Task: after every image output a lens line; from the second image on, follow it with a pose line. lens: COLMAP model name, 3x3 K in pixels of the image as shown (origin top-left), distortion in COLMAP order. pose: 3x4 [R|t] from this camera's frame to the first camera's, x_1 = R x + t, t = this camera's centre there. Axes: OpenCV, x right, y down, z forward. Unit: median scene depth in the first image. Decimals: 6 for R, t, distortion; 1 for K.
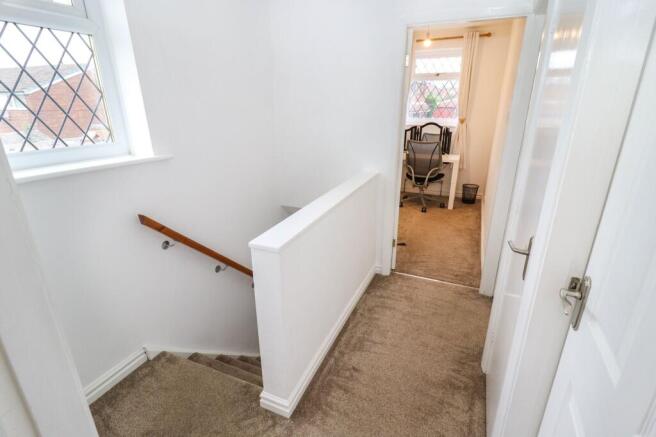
lens RADIAL K [[321.1, 0, 328.0], [0, 321.1, 218.5], [0, 0, 1]] dist [-0.000252, -0.000002]
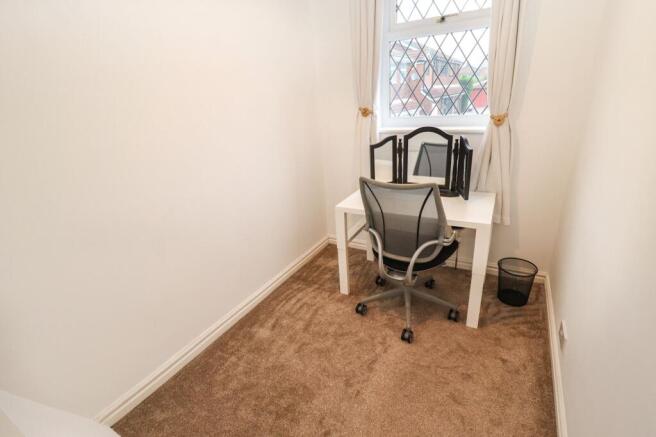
lens RADIAL K [[307.9, 0, 328.0], [0, 307.9, 218.5], [0, 0, 1]] dist [0.000602, 0.000009]
pose [[0.993069, -0.025796, -0.114669, 0.232758], [0.030284, 0.998835, 0.037575, -0.192234], [0.113566, -0.040788, 0.992693, 0.555423]]
